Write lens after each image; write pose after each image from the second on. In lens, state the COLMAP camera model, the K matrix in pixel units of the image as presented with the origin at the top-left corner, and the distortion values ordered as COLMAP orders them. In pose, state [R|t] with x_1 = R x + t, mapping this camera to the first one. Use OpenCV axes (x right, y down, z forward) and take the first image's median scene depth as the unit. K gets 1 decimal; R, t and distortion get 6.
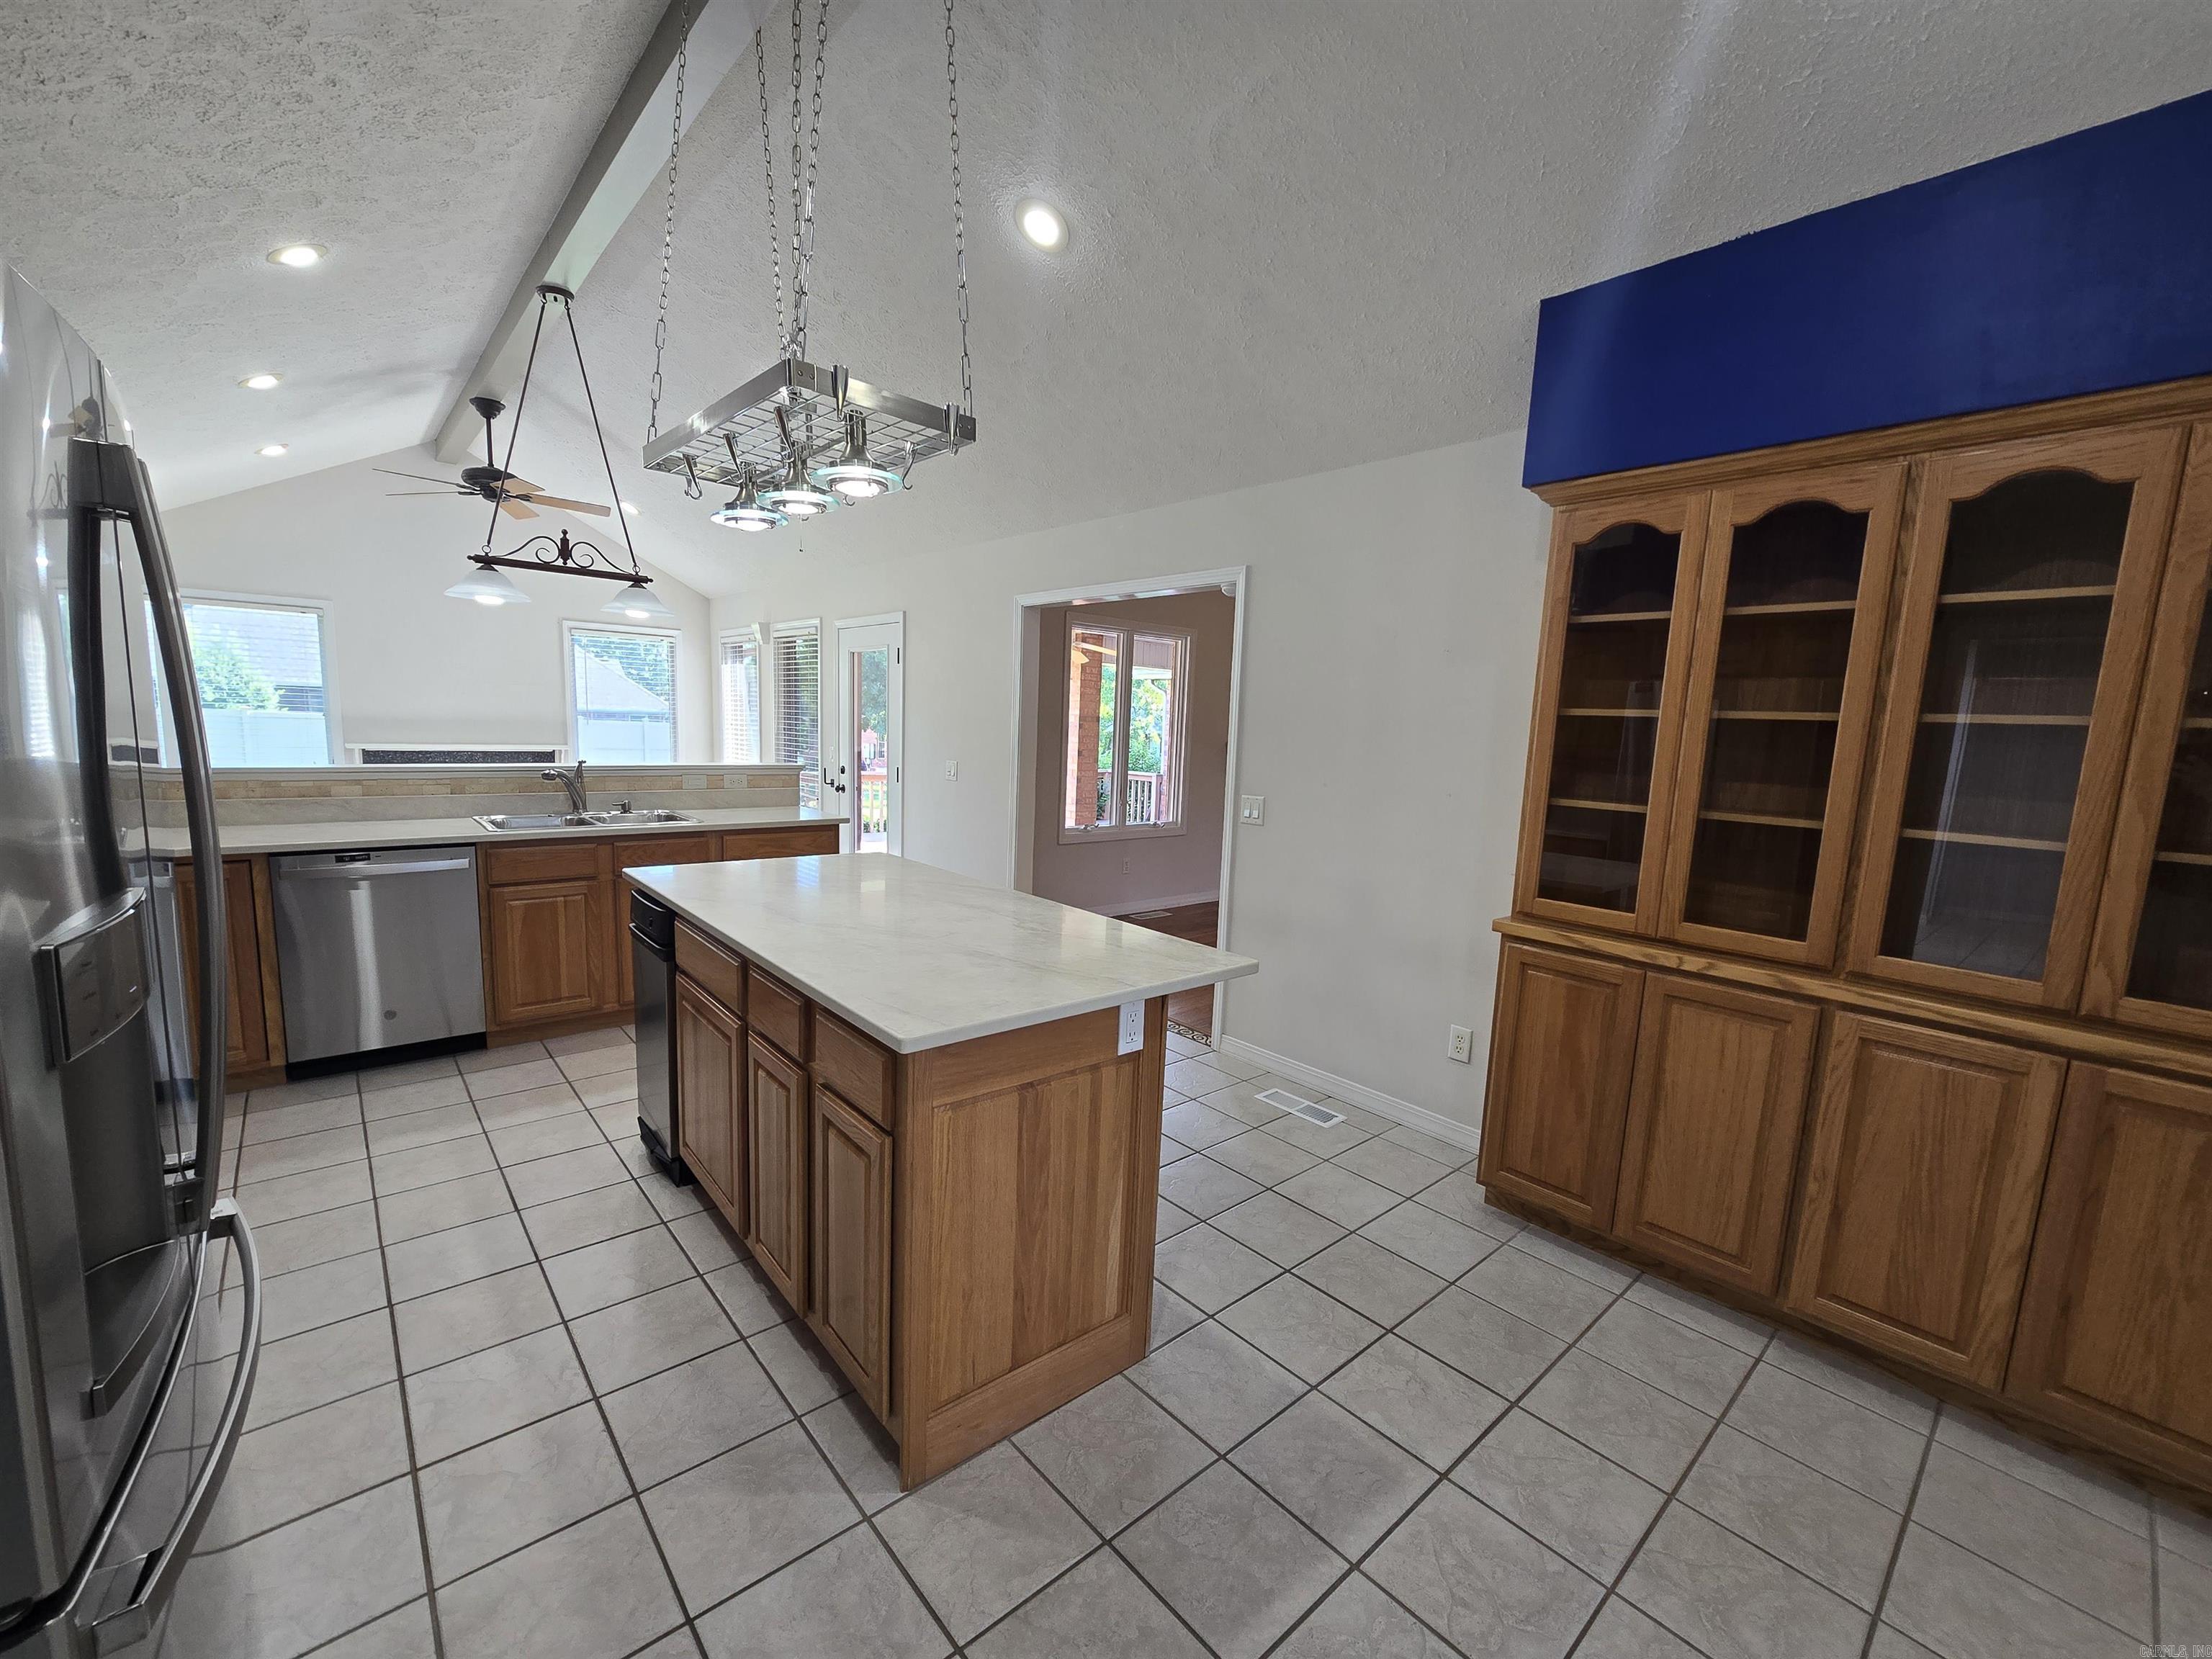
lens RADIAL K [[902.7, 0, 1104.9], [0, 902.7, 834.3], [0, 0, 1]] dist [-0.008360, 0.003979]
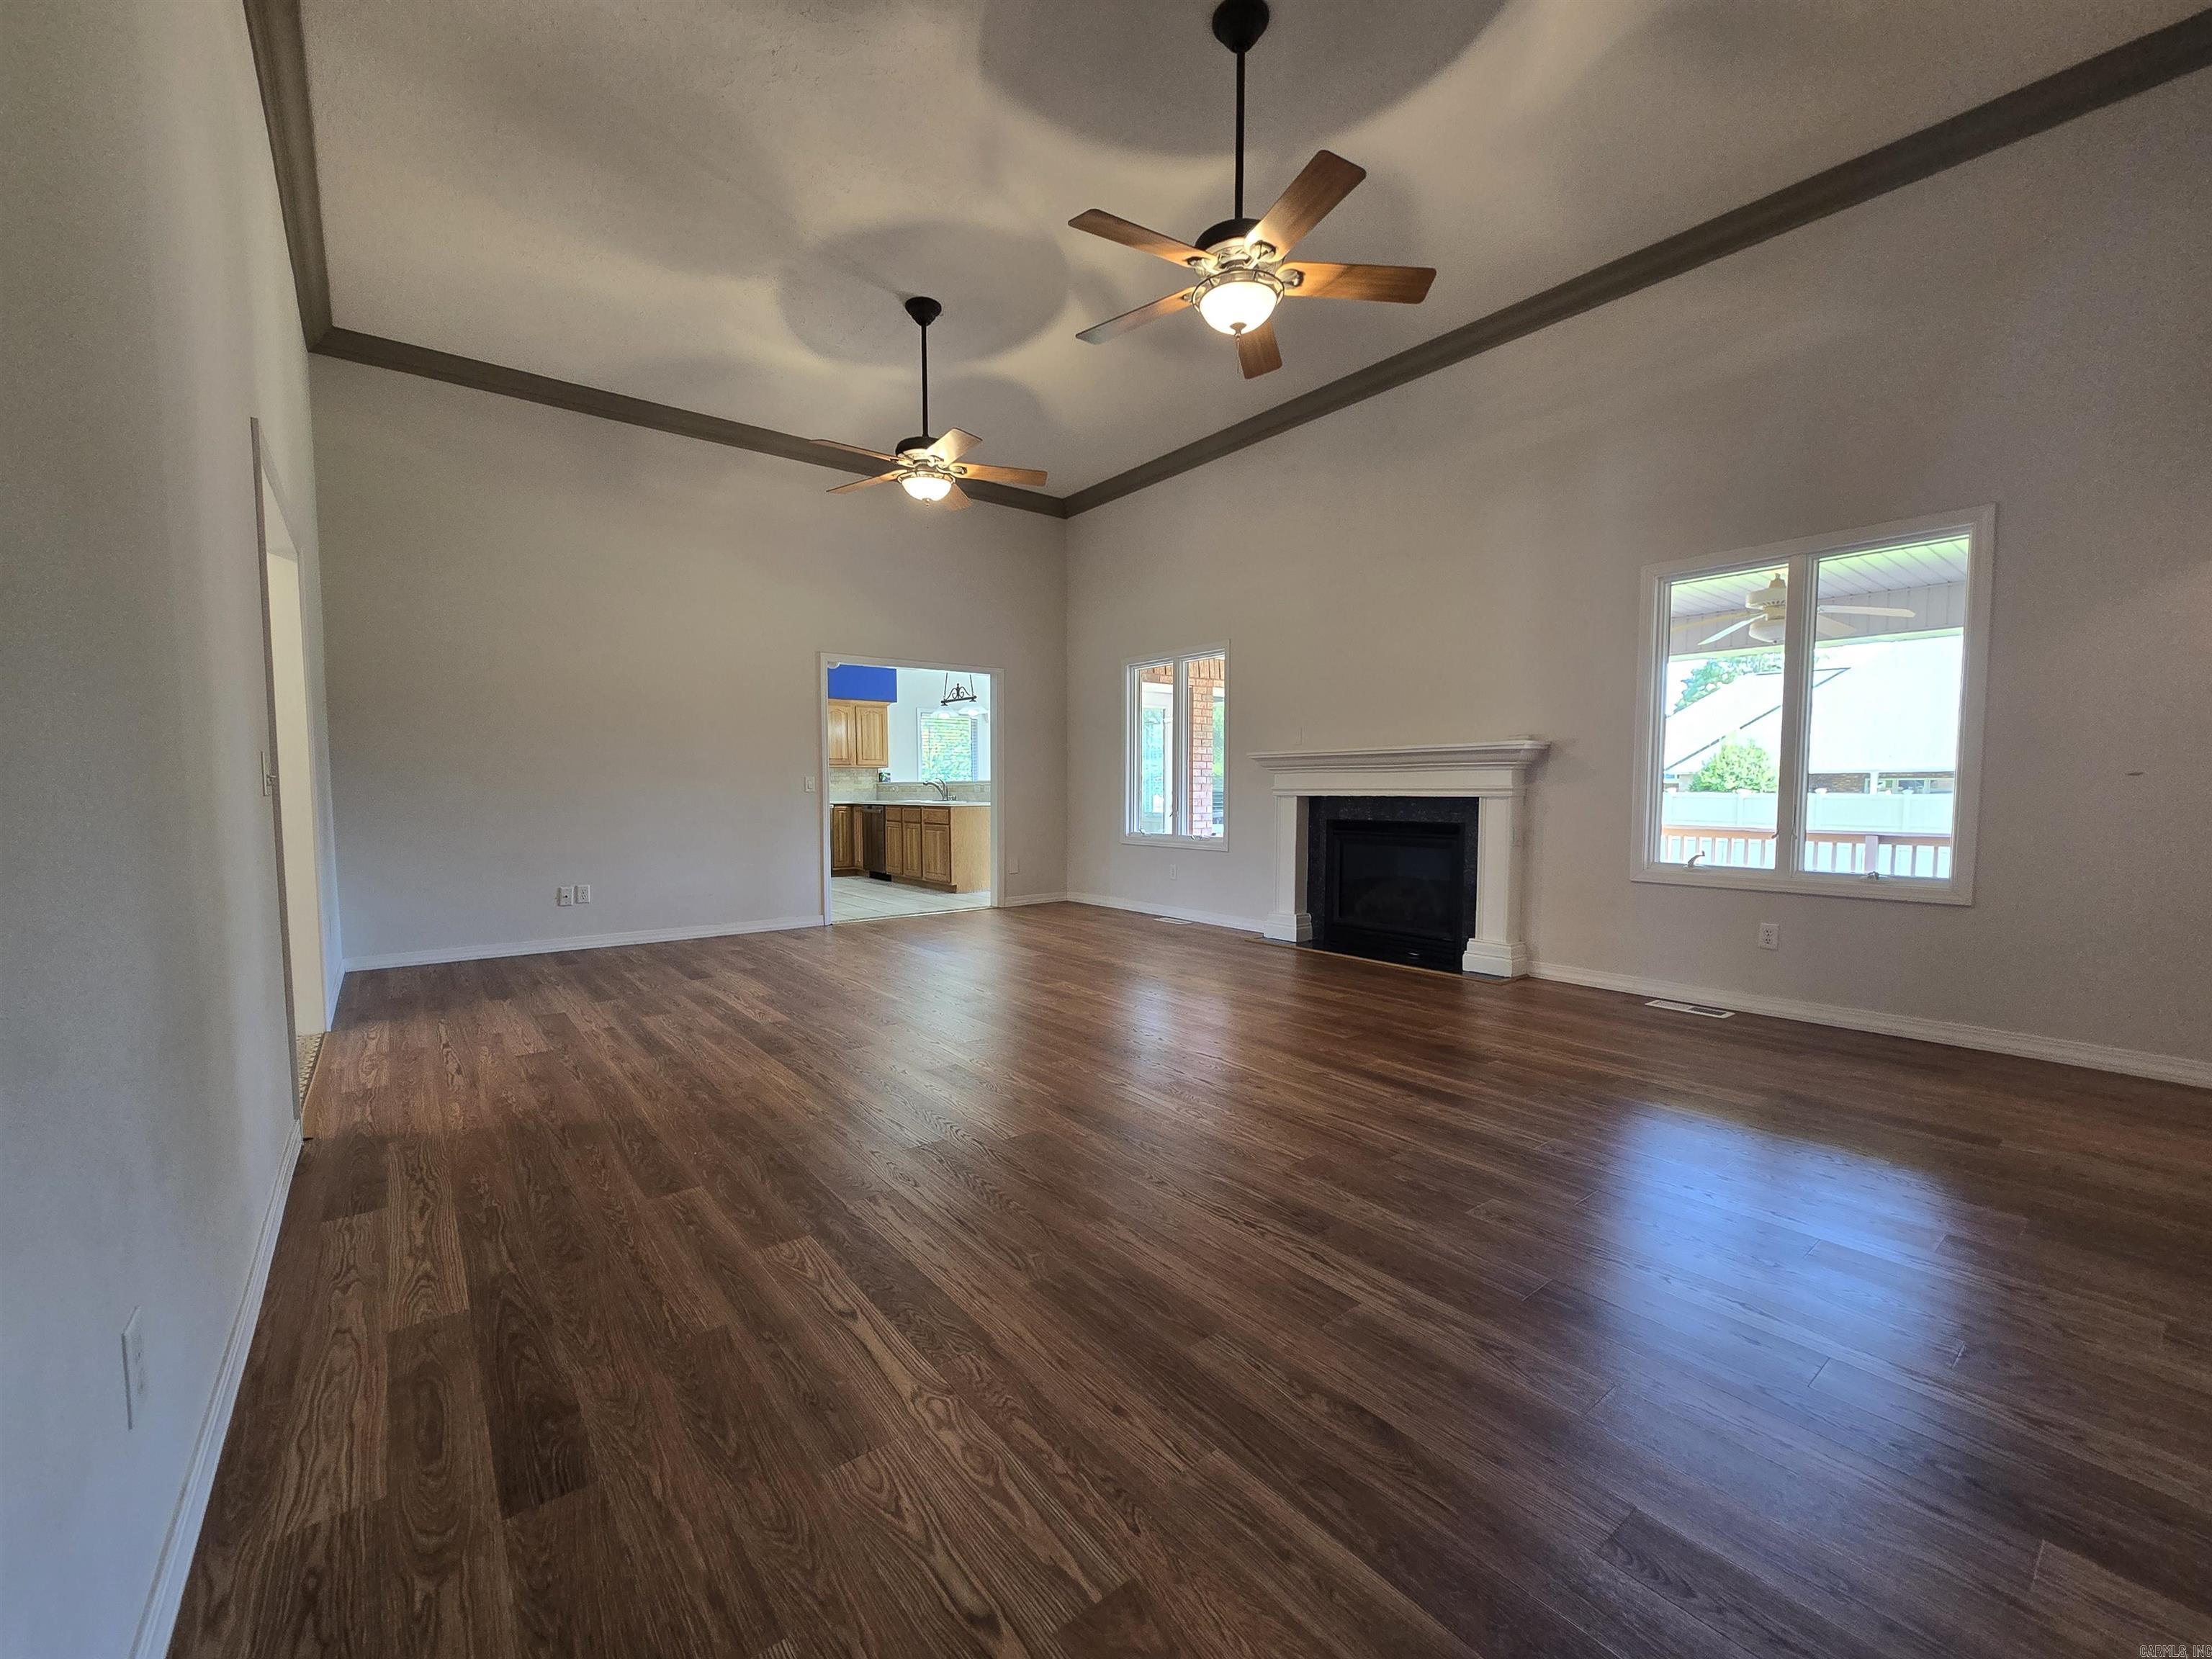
lens RADIAL K [[902.7, 0, 1117.1], [0, 902.7, 836.3], [0, 0, 1]] dist [-0.008360, 0.003979]
pose [[-0.040915, 0.017942, -0.999002, 1.867311], [-0.127555, 0.991564, 0.023033, -0.045257], [0.990987, 0.128370, -0.038281, 1.629716]]
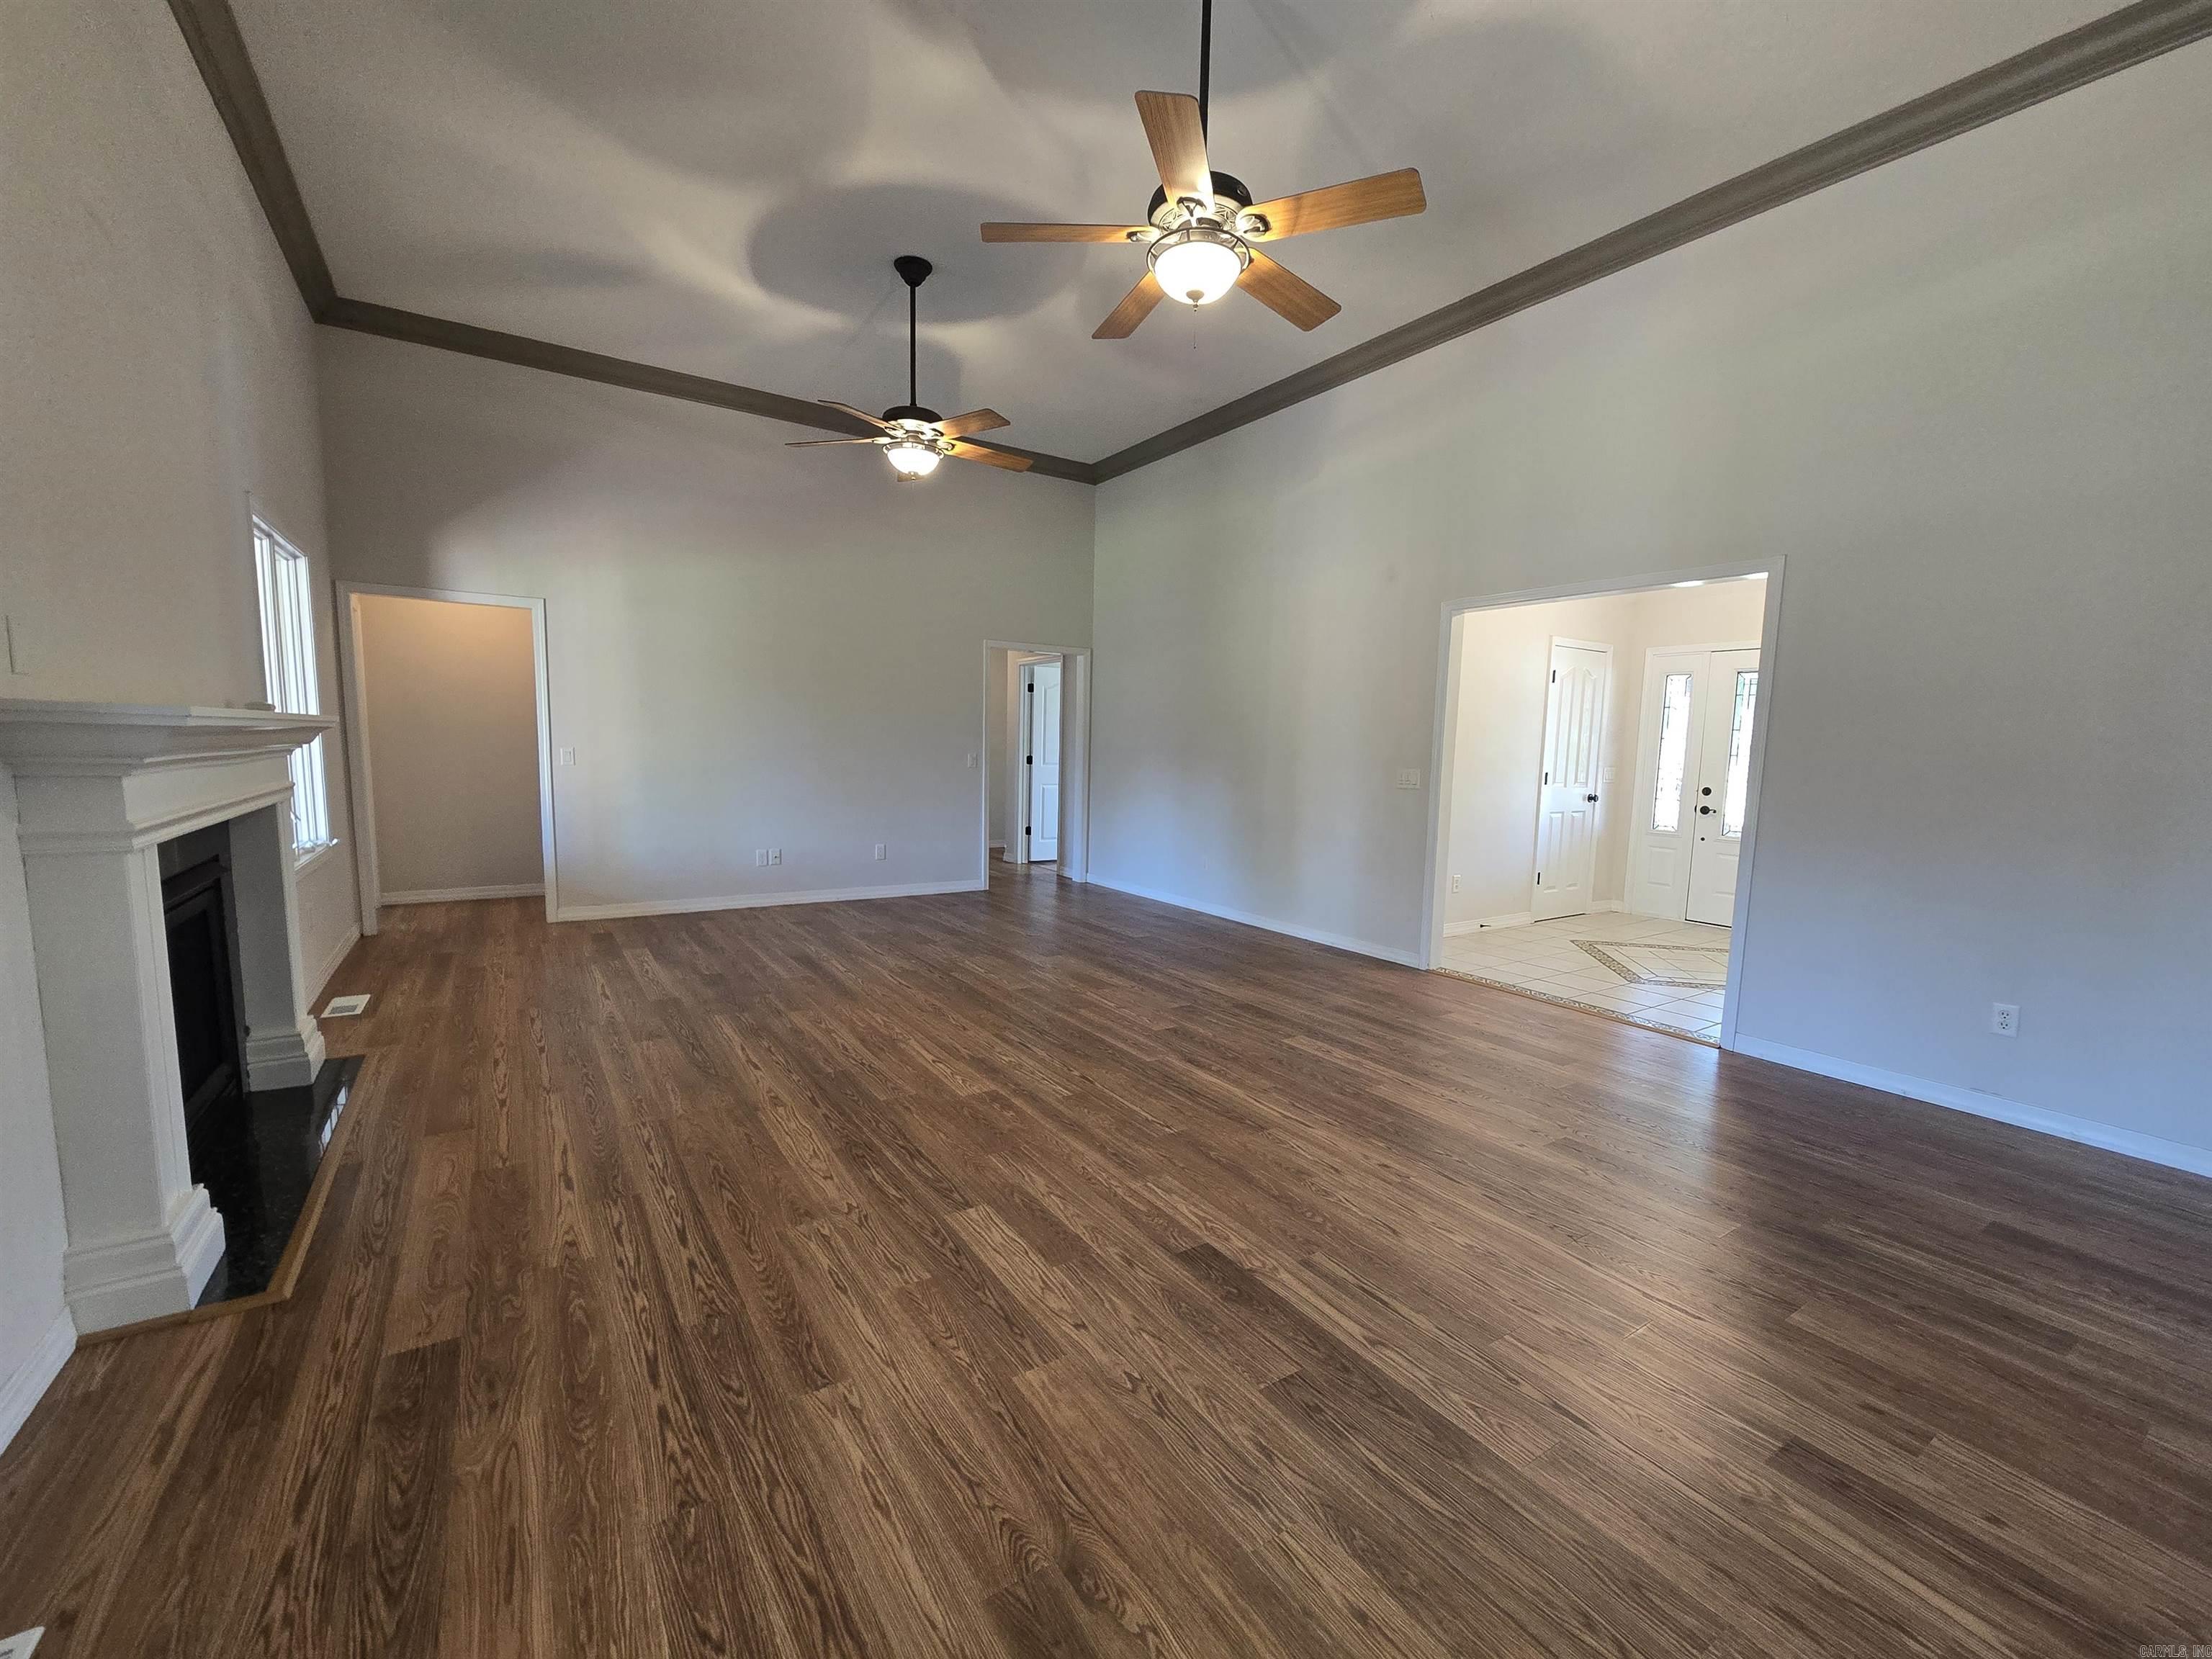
lens RADIAL K [[902.7, 0, 1090.7], [0, 902.7, 844.3], [0, 0, 1]] dist [-0.008360, 0.003979]
pose [[0.152770, -0.145188, 0.977539, -0.089530], [0.109747, 0.985524, 0.129222, -0.124755], [-0.982149, 0.087541, 0.166493, 1.270985]]
